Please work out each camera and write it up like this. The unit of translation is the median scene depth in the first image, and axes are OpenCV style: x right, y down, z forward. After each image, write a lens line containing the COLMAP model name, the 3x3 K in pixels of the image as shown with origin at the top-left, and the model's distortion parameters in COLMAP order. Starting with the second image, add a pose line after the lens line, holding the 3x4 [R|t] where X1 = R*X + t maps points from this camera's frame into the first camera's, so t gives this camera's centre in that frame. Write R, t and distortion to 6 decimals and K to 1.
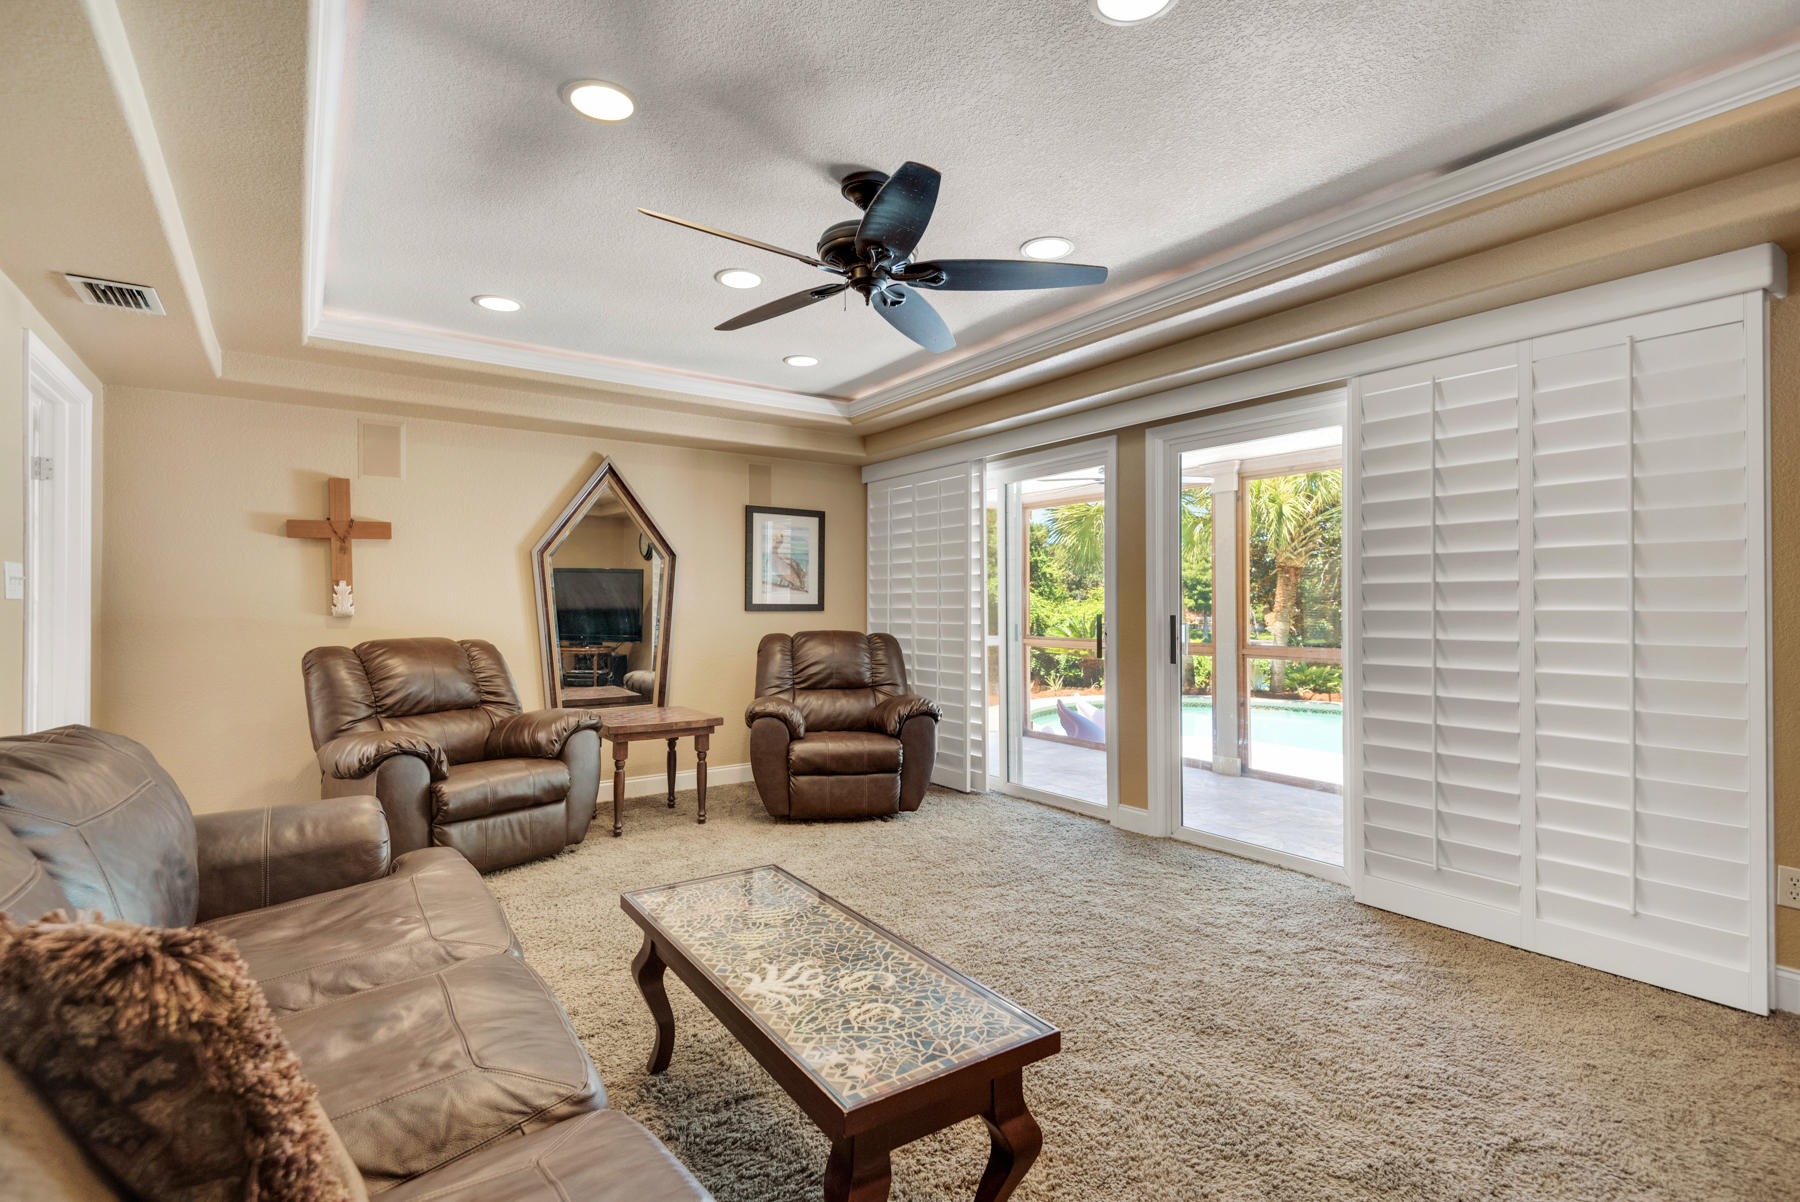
lens RADIAL K [[849.3, 0, 900.0], [0, 849.3, 601.0], [0, 0, 1]] dist [0.000580, -0.000198]
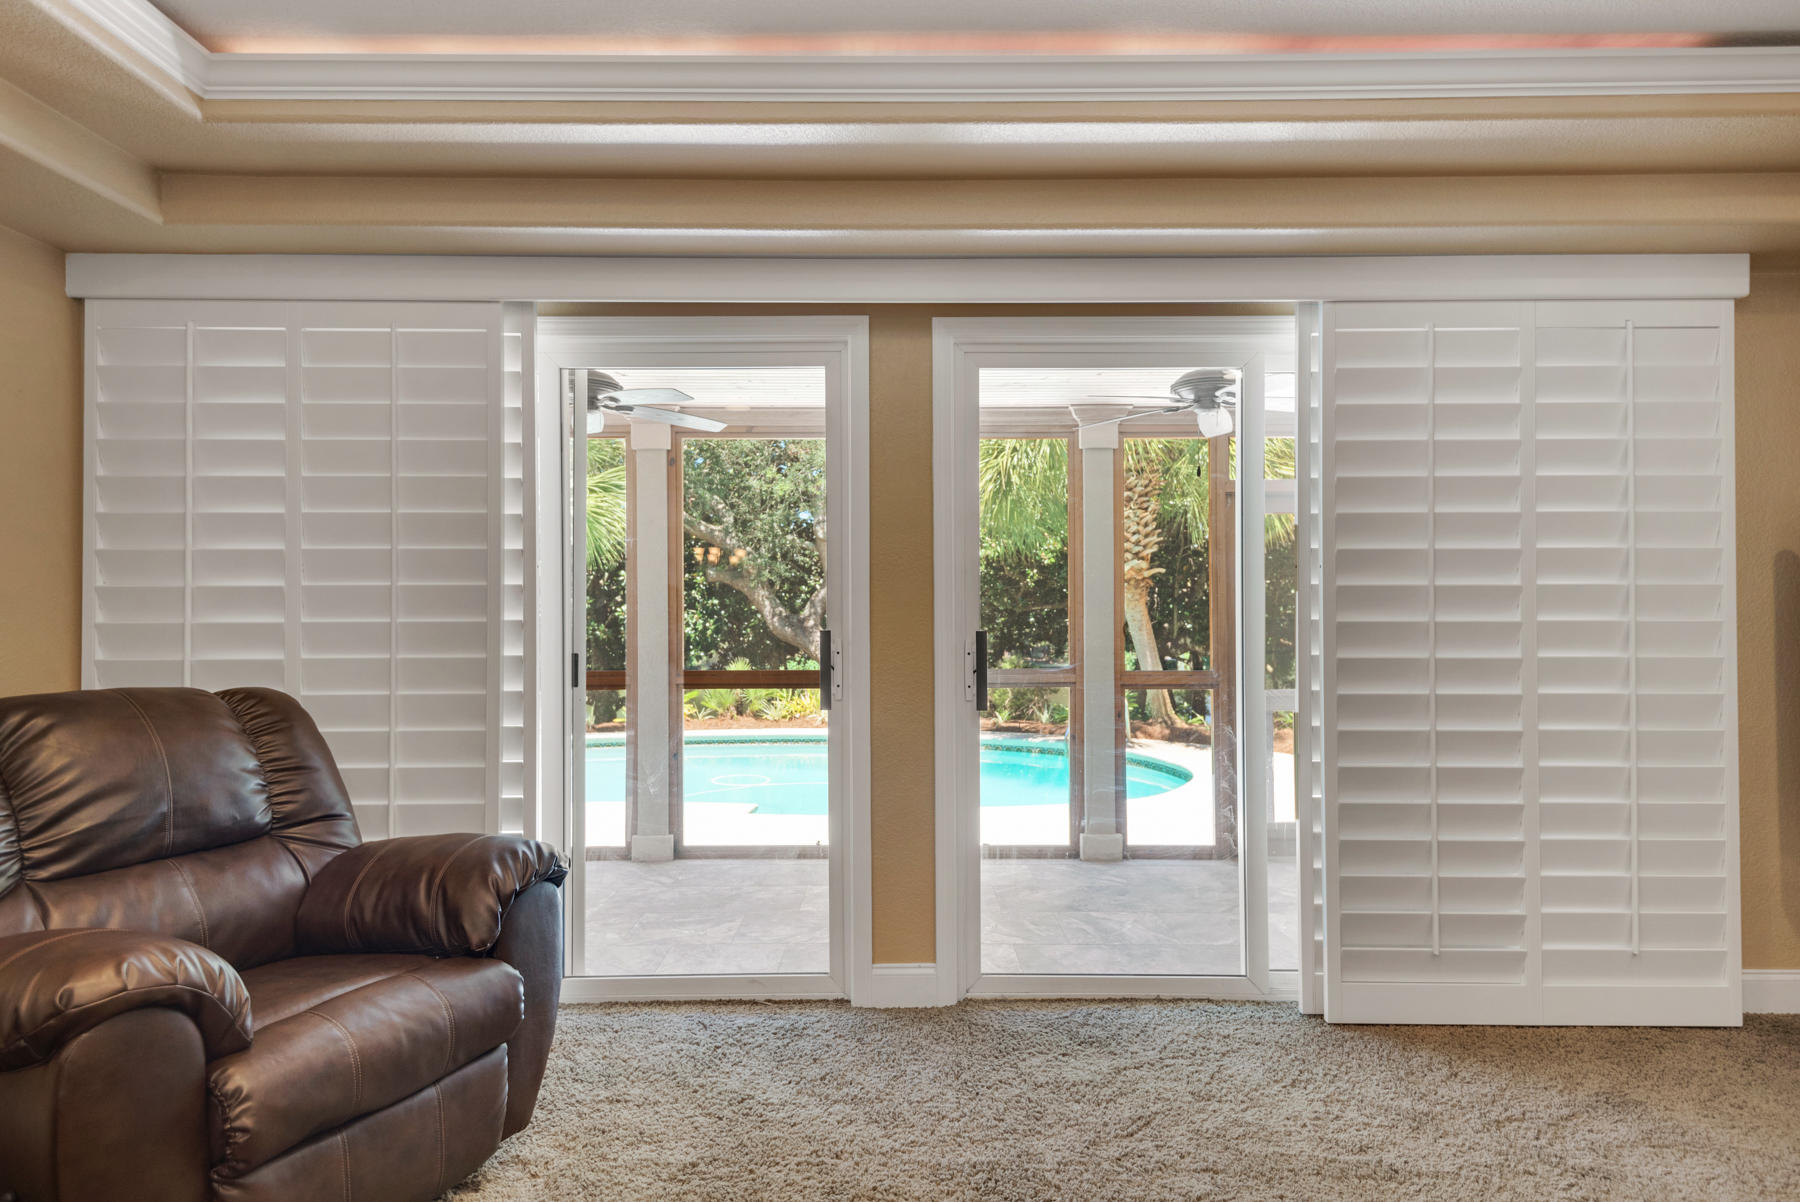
lens RADIAL K [[1020.1, 0, 902.5], [0, 1020.1, 604.8], [0, 0, 1]] dist [0.024344, -0.002766]
pose [[0.571795, 0.005849, 0.820376, -0.315201], [-0.003730, 0.999983, -0.004529, 0.001179], [-0.820388, -0.000470, 0.571807, 0.636591]]
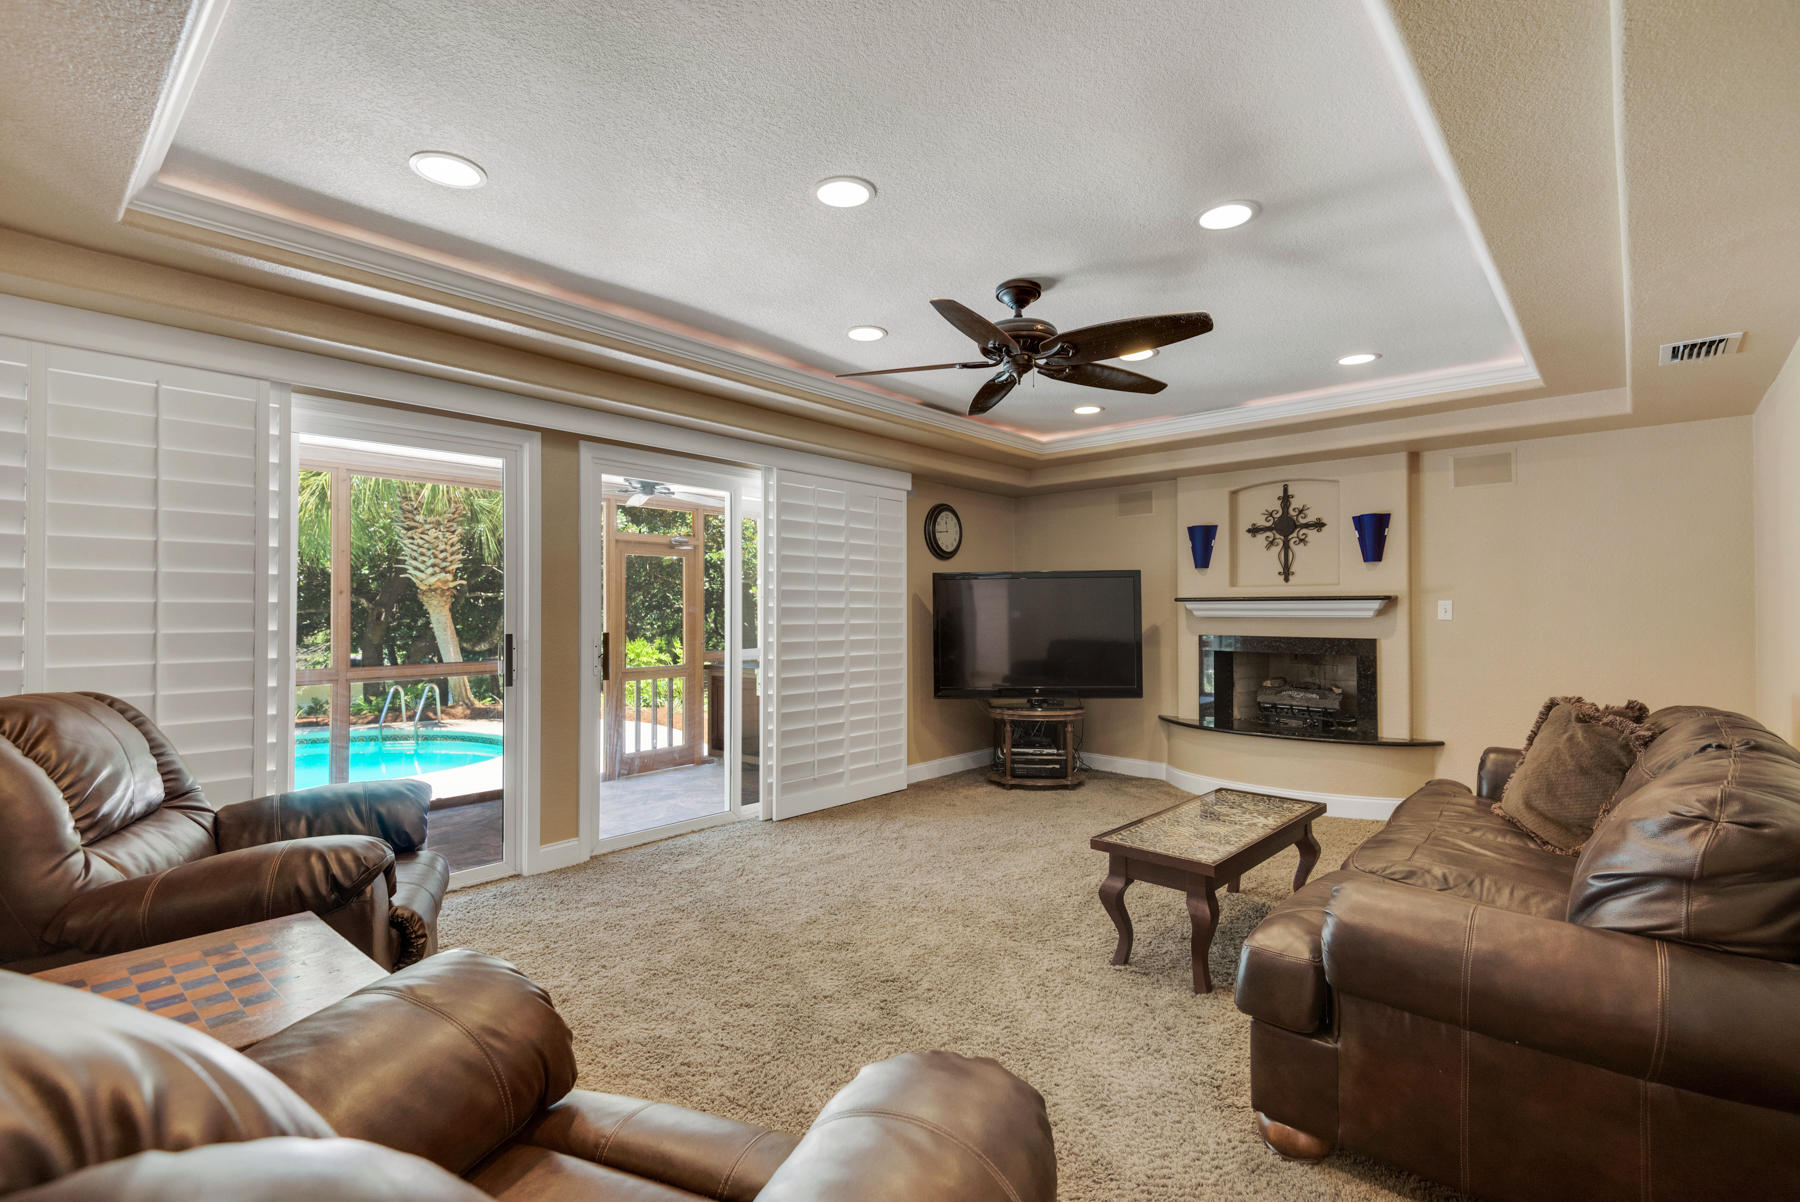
lens RADIAL K [[804.0, 0, 900.0], [0, 804.0, 601.0], [0, 0, 1]] dist [0.022362, -0.000018]
pose [[-0.226855, 0.014944, 0.973814, -0.710051], [-0.003339, 0.999864, -0.016122, -0.006841], [-0.973923, -0.006909, -0.226774, 0.888036]]
